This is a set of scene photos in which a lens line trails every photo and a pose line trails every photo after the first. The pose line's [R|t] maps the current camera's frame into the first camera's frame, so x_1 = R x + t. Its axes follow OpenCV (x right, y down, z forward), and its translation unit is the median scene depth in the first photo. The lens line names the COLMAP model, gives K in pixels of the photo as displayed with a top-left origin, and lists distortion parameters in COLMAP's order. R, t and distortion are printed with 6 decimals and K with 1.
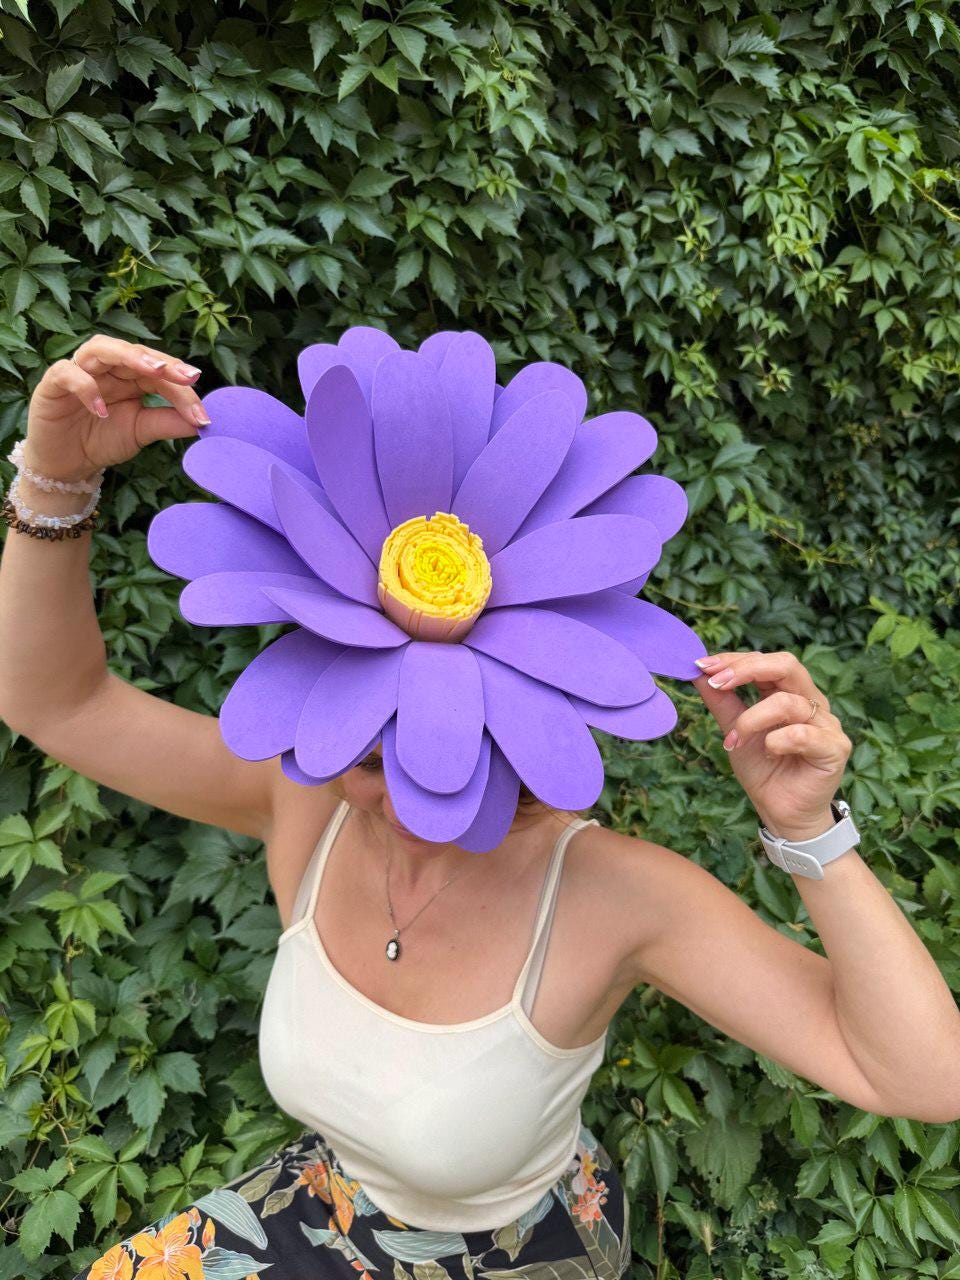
lens RADIAL K [[930.5, 0, 483.4], [0, 930.5, 643.3], [0, 0, 1]] dist [-0.003172, -0.020759]
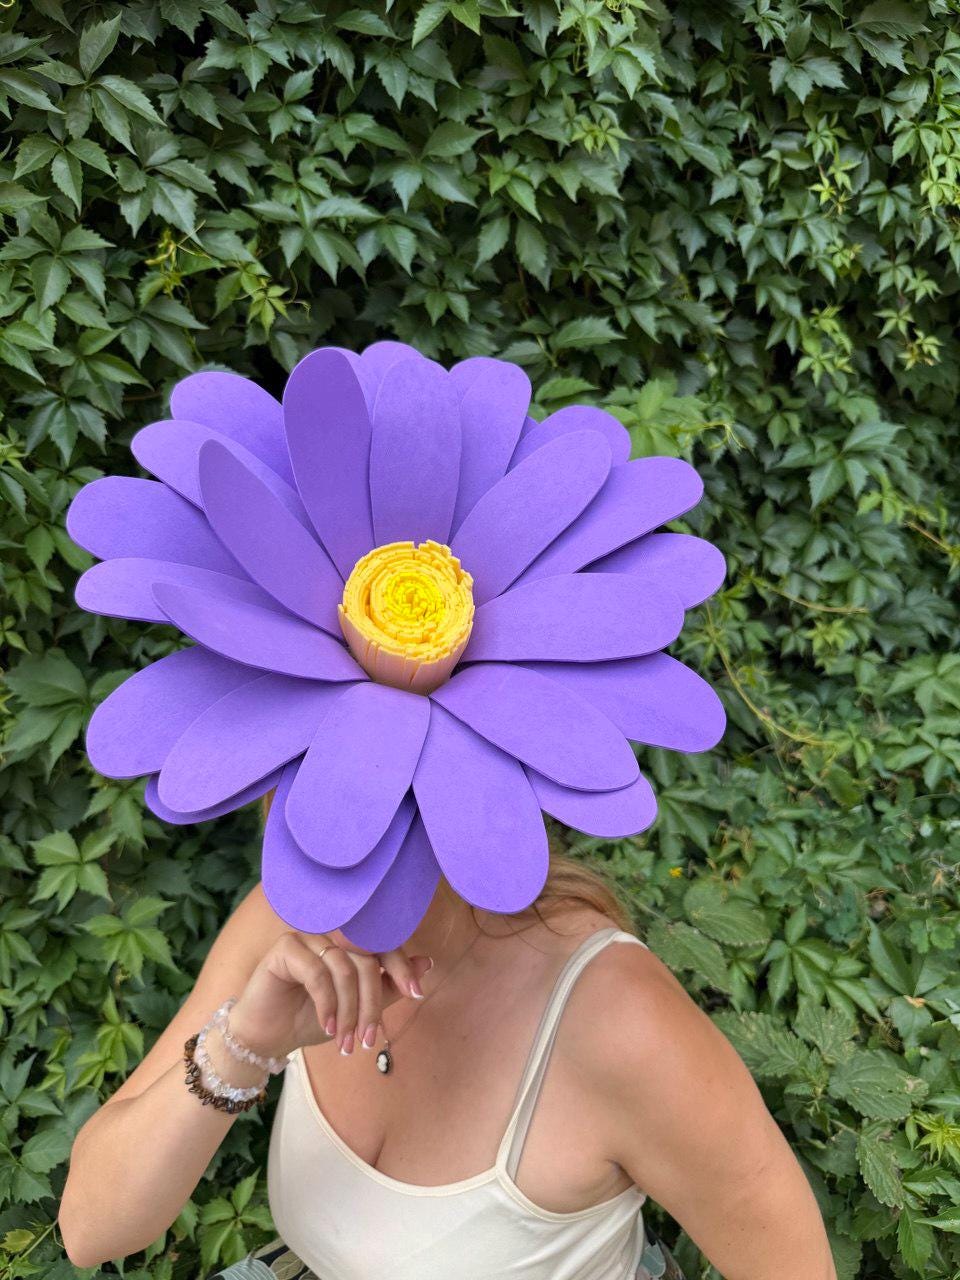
lens RADIAL K [[930.5, 0, 479.3], [0, 930.5, 643.6], [0, 0, 1]] dist [-0.003172, -0.020759]
pose [[0.991827, 0.030612, -0.123861, 0.024616], [-0.023291, 0.997919, 0.060125, -0.063700], [0.125444, -0.056748, 0.990476, 0.093346]]
